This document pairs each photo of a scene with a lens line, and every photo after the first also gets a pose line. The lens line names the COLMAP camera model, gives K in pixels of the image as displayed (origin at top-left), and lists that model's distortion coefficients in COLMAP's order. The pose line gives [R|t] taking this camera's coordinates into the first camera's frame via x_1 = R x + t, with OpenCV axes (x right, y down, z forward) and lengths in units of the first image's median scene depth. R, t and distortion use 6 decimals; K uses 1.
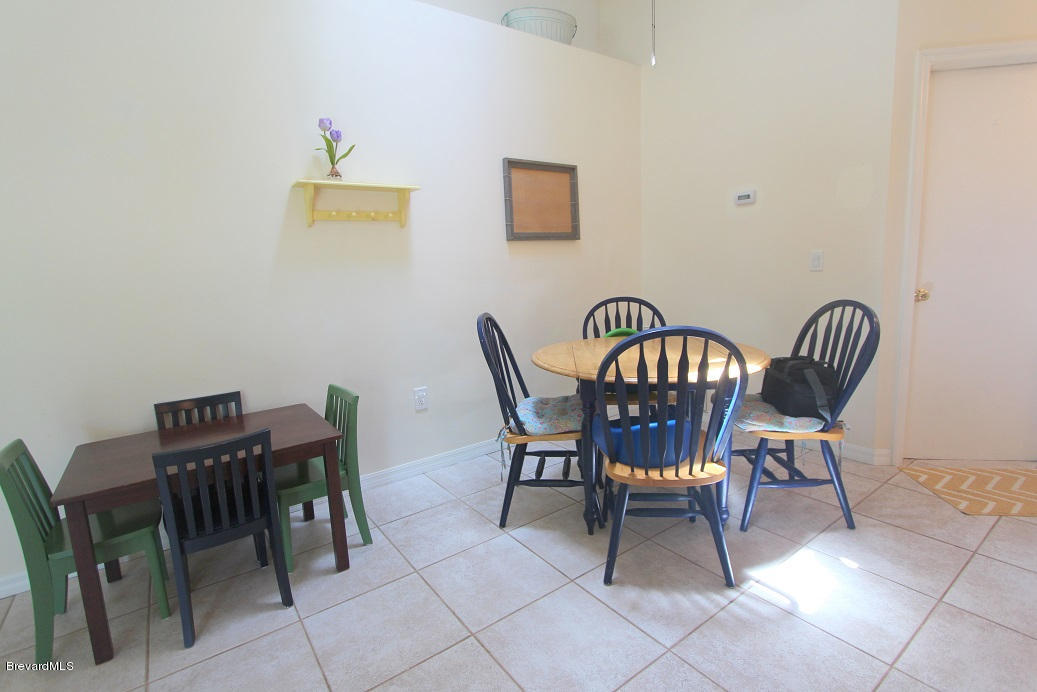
lens RADIAL K [[509.4, 0, 488.4], [0, 509.4, 349.8], [0, 0, 1]] dist [-0.015860, -0.000457]
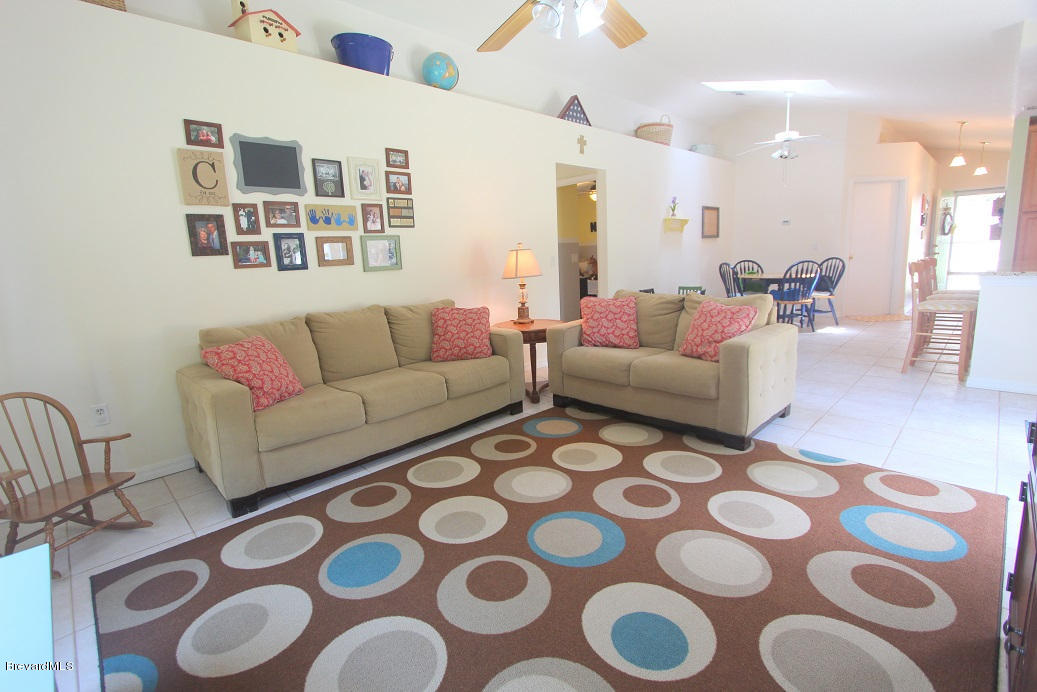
lens RADIAL K [[478.1, 0, 515.2], [0, 478.1, 345.3], [0, 0, 1]] dist [-0.014465, 0.001023]
pose [[0.981597, -0.039963, 0.186738, -1.703322], [0.036087, 0.999058, 0.024112, 0.286505], [-0.187526, -0.016929, 0.982114, -1.470319]]
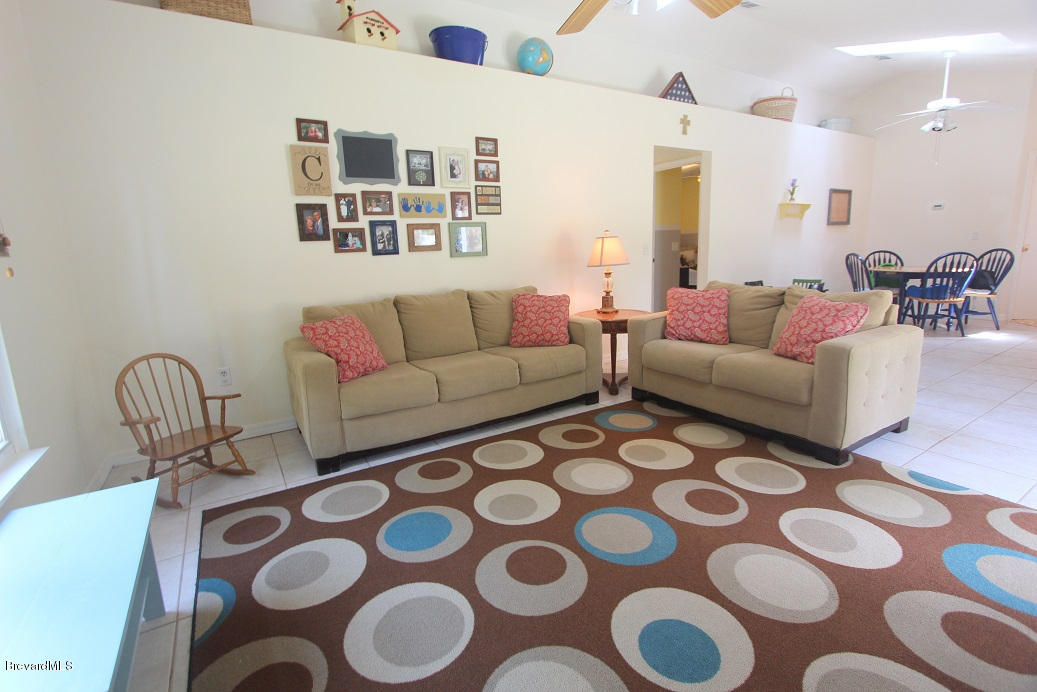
lens RADIAL K [[478.1, 0, 512.5], [0, 478.1, 345.2], [0, 0, 1]] dist [-0.014465, 0.001023]
pose [[0.999425, 0.009006, -0.032701, -1.630350], [-0.007465, 0.998870, 0.046944, 0.287678], [0.033087, -0.046672, 0.998362, -1.478140]]
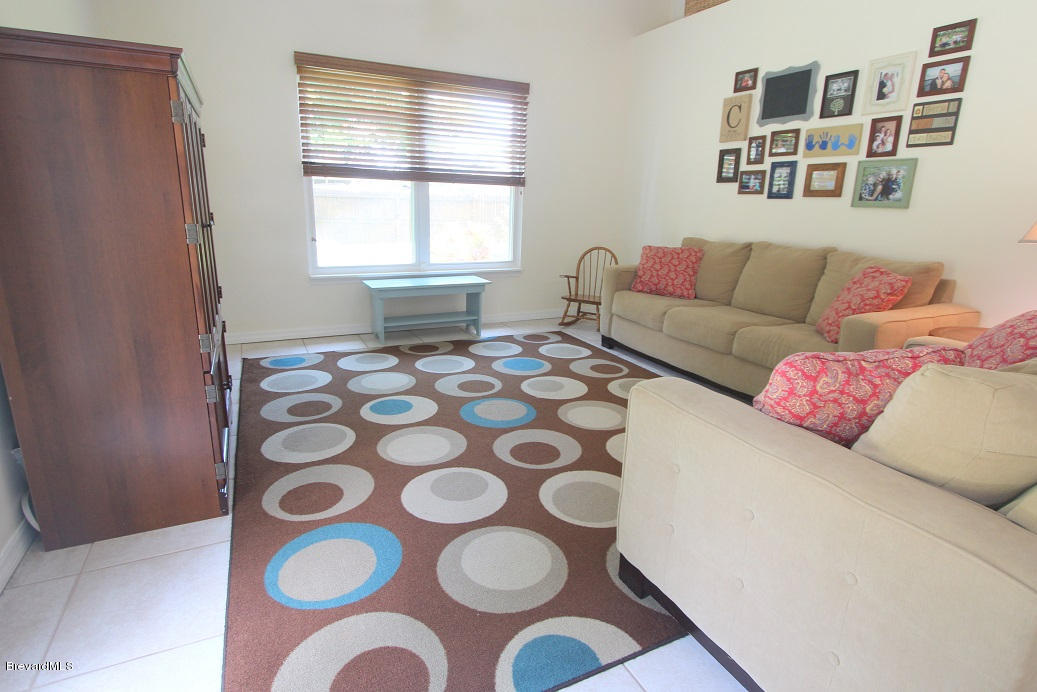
lens RADIAL K [[530.0, 0, 516.3], [0, 530.0, 362.9], [0, 0, 1]] dist [-0.024362, 0.000059]
pose [[-0.137542, 0.327764, -0.934694, -0.490603], [-0.169547, 0.921944, 0.348242, 0.136149], [0.975877, 0.206372, -0.071235, -0.645423]]
